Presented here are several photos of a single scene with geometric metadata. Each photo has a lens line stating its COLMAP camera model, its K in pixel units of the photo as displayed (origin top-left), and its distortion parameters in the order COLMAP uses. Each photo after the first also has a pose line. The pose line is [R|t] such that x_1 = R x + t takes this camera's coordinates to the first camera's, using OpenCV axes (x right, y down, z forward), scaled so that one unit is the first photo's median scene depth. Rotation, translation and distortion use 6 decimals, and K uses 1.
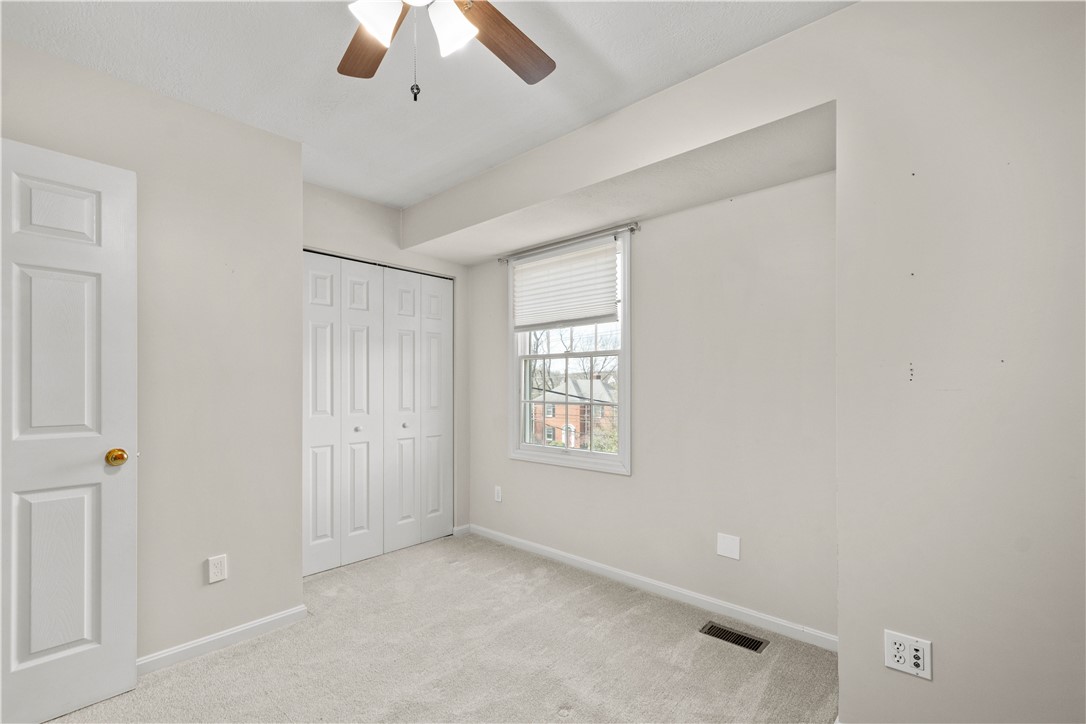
lens RADIAL K [[480.2, 0, 549.2], [0, 480.2, 381.0], [0, 0, 1]] dist [0.004906, -0.000641]
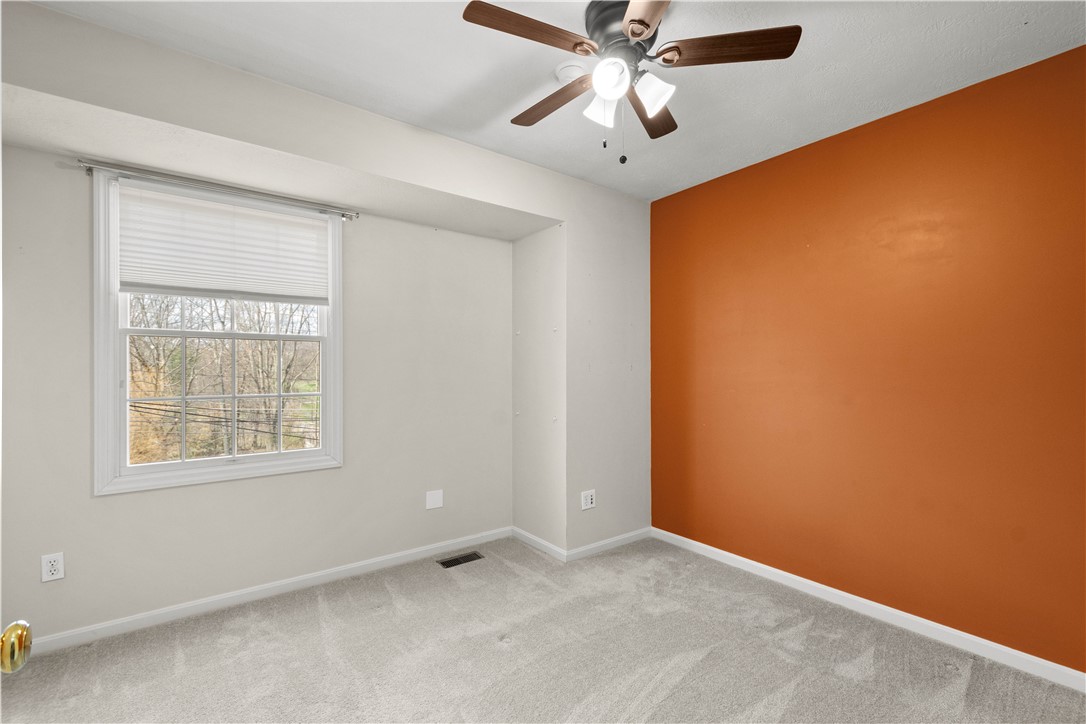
lens RADIAL K [[480.2, 0, 536.5], [0, 480.2, 364.6], [0, 0, 1]] dist [0.004906, -0.000641]
pose [[0.203031, 0.009465, 0.979127, -0.721104], [-0.003681, 0.999954, -0.008903, -0.002816], [-0.979165, -0.001796, 0.203057, 0.420360]]
